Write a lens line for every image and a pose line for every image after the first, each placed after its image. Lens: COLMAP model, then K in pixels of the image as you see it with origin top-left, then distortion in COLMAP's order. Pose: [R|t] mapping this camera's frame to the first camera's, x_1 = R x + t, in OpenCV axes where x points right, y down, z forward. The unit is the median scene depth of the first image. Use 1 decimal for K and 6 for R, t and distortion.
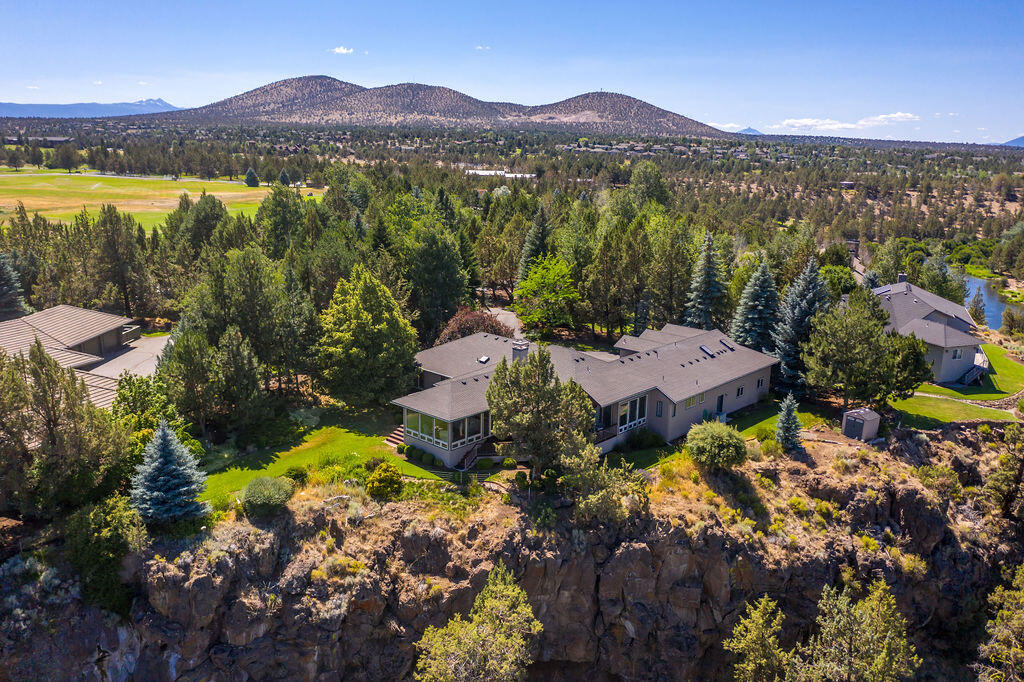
lens RADIAL K [[806.8, 0, 512.0], [0, 806.8, 341.0], [0, 0, 1]] dist [-0.002767, 0.001526]
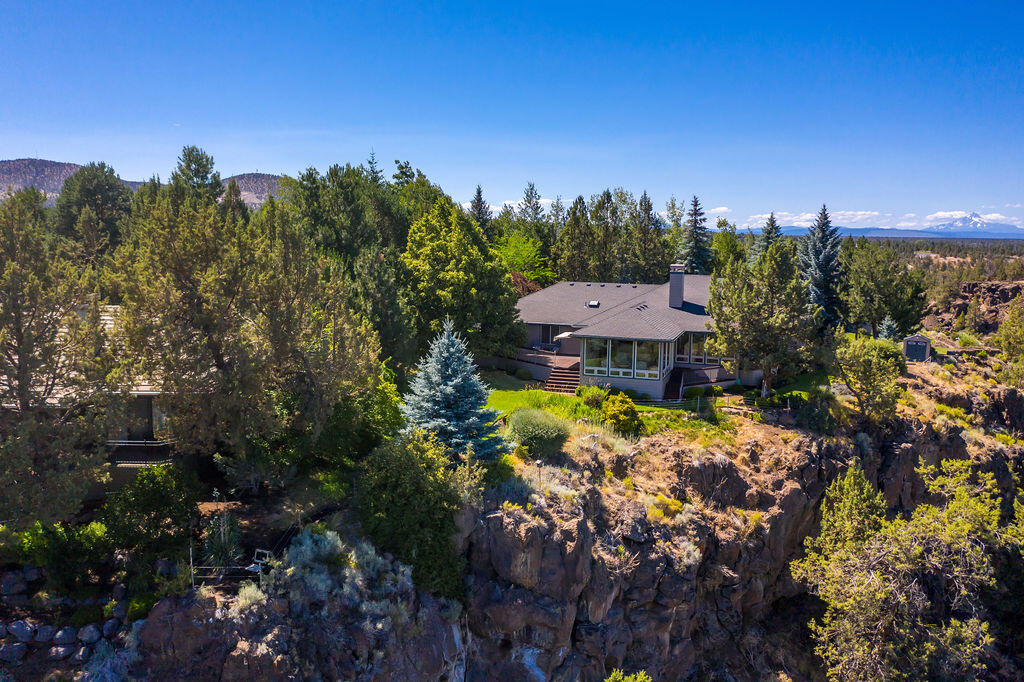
lens RADIAL K [[806.8, 0, 512.0], [0, 806.8, 341.0], [0, 0, 1]] dist [-0.002767, 0.001526]
pose [[0.916234, -0.059561, 0.396193, -0.607518], [0.098367, 0.992062, -0.078341, 0.160746], [-0.388381, 0.110751, 0.914819, 0.313430]]
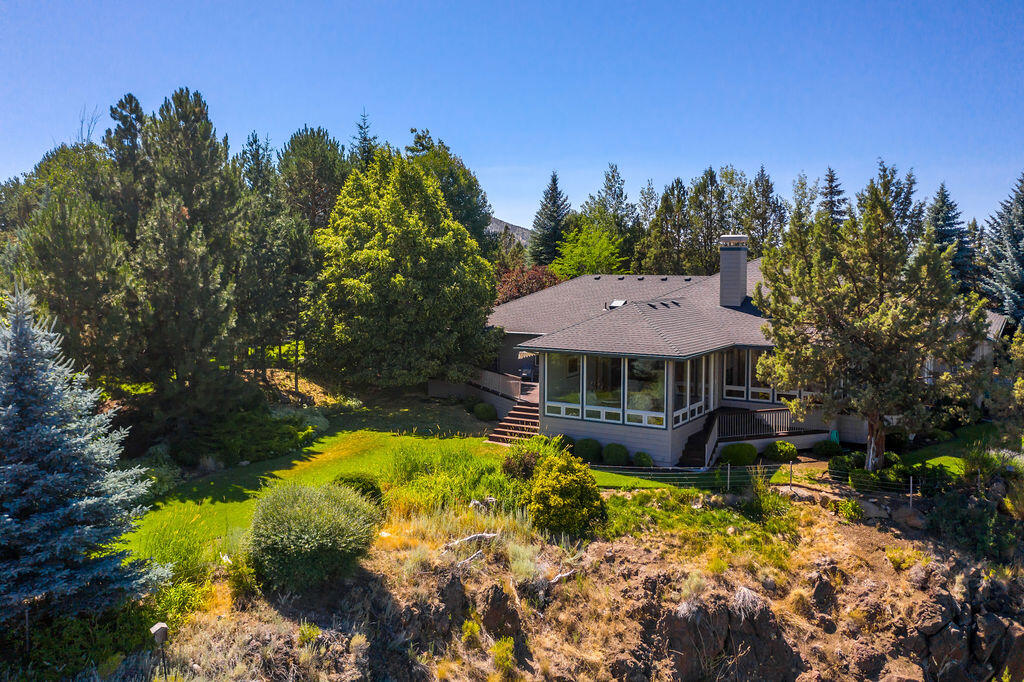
lens RADIAL K [[818.5, 0, 520.6], [0, 818.5, 313.4], [0, 0, 1]] dist [-0.000743, -0.000042]
pose [[0.981326, -0.027499, 0.190375, -0.275423], [0.060273, 0.983844, -0.168578, 0.159050], [-0.182663, 0.176904, 0.967129, 0.601026]]
